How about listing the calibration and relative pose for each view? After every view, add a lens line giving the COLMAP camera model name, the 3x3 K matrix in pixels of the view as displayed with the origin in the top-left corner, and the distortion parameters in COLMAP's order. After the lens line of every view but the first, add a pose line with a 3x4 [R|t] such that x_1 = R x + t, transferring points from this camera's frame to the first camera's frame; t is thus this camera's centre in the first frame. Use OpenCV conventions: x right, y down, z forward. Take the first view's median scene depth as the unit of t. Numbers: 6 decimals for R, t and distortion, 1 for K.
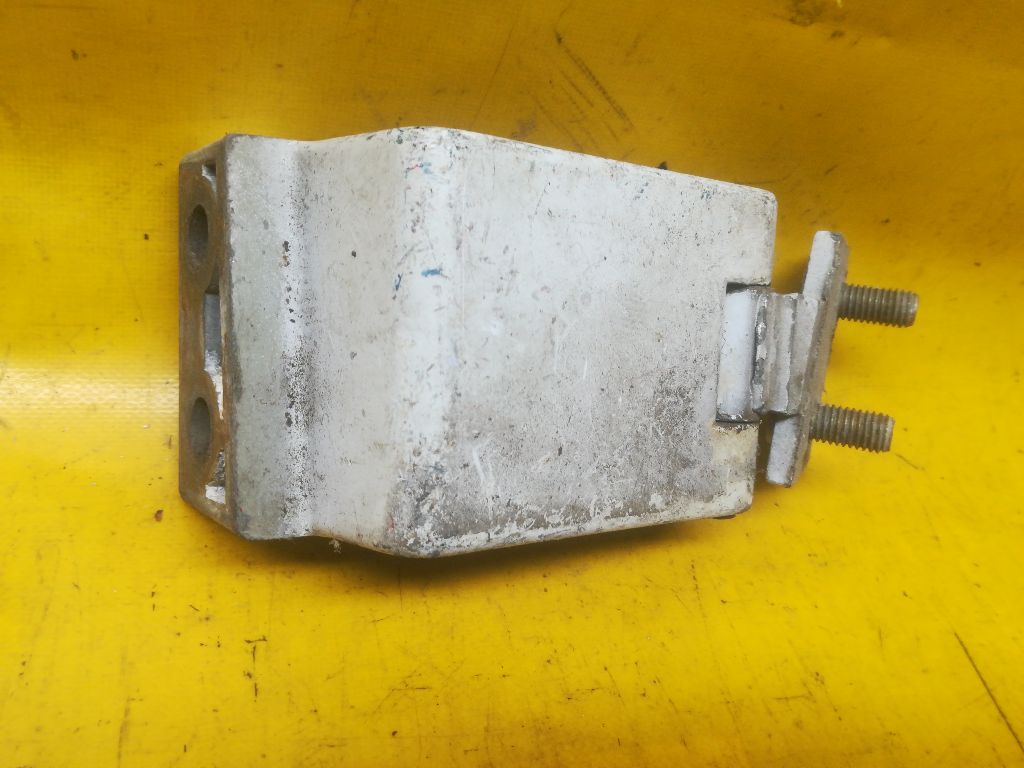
lens RADIAL K [[815.7, 0, 524.3], [0, 815.7, 380.8], [0, 0, 1]] dist [0.039263, -0.076212]
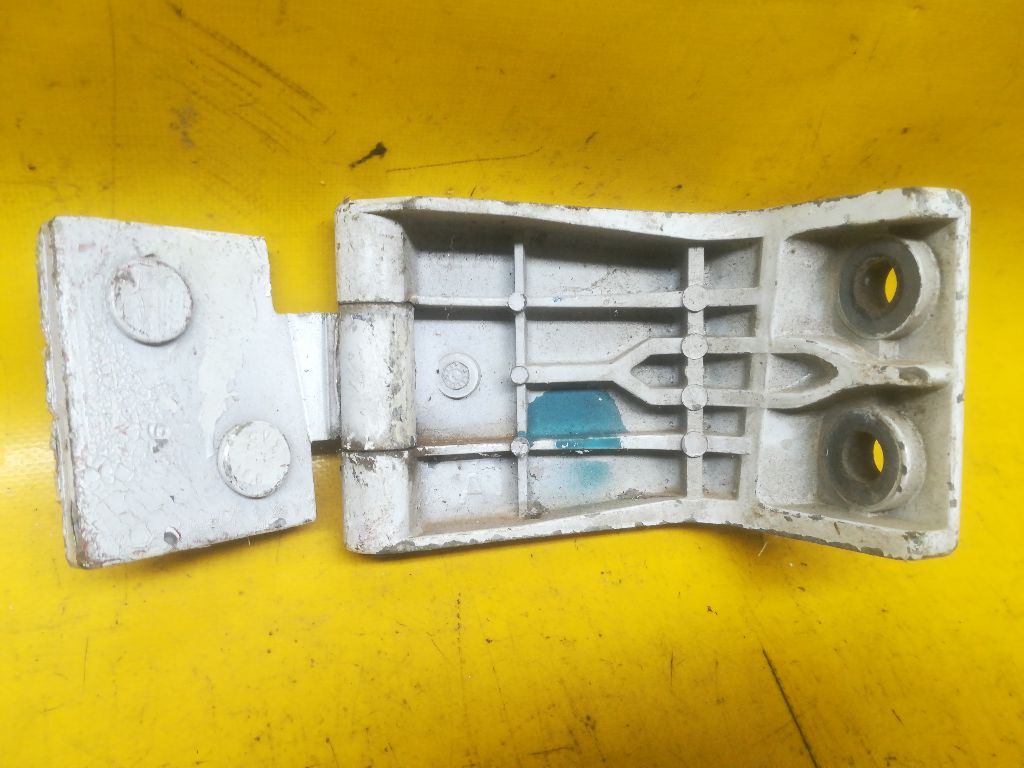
lens RADIAL K [[815.7, 0, 518.9], [0, 815.7, 386.6], [0, 0, 1]] dist [0.039263, -0.076212]
pose [[0.997740, -0.066857, -0.006770, 0.328950], [0.067188, 0.994347, 0.082220, -0.083776], [0.001234, -0.082489, 0.996591, 0.148474]]
